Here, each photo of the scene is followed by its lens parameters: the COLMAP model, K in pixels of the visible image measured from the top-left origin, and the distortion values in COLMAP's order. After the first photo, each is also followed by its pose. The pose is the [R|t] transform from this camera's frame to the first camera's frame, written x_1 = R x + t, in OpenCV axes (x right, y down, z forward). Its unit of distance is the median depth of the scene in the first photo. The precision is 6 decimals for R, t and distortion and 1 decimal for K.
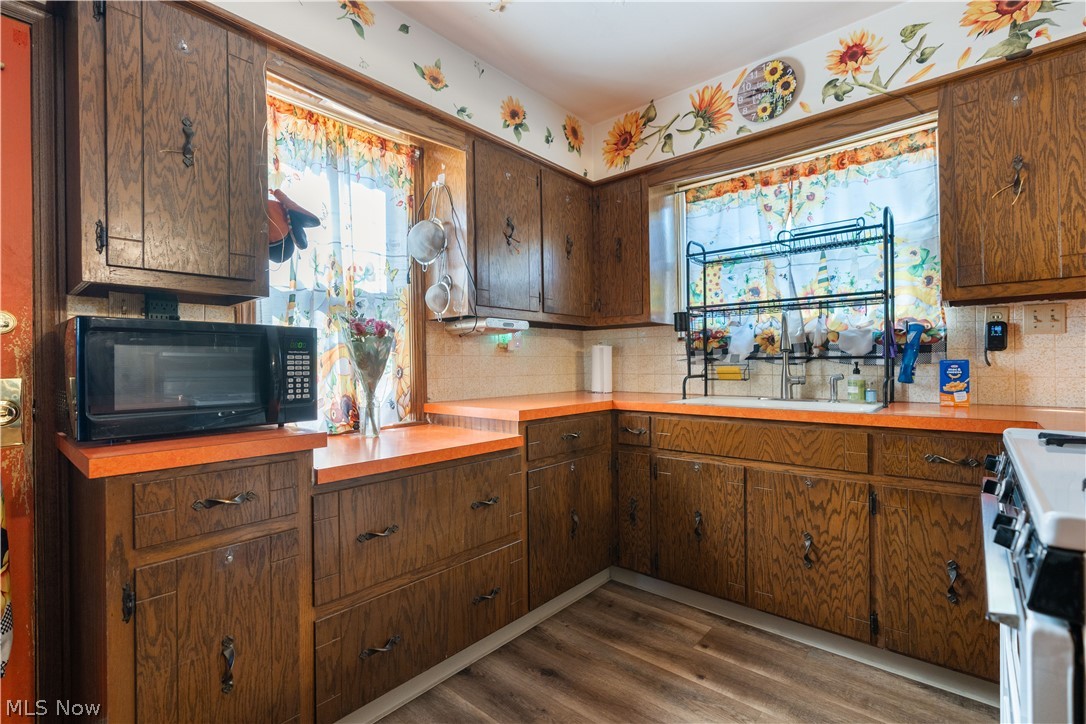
lens RADIAL K [[495.5, 0, 541.8], [0, 495.5, 361.0], [0, 0, 1]] dist [-0.007238, 0.001953]
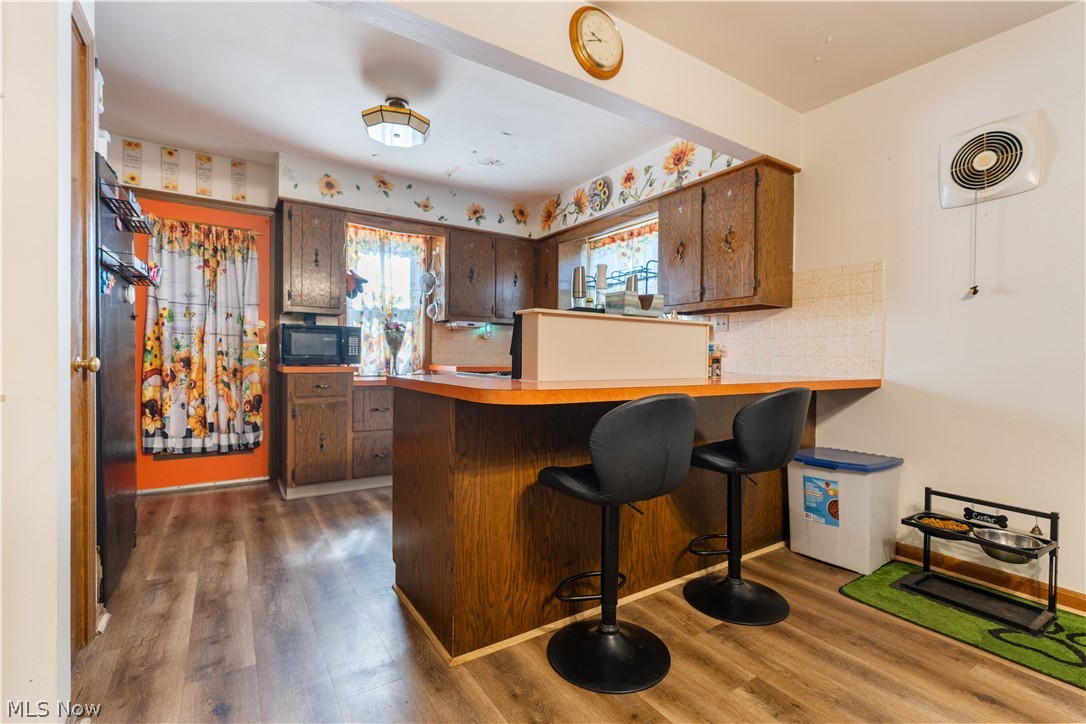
lens RADIAL K [[495.5, 0, 543.2], [0, 495.5, 361.0], [0, 0, 1]] dist [-0.007238, 0.001953]
pose [[0.960260, 0.024466, -0.278033, 0.848598], [-0.020637, 0.999648, 0.016692, 0.033221], [0.278343, -0.010291, 0.960427, -0.862834]]
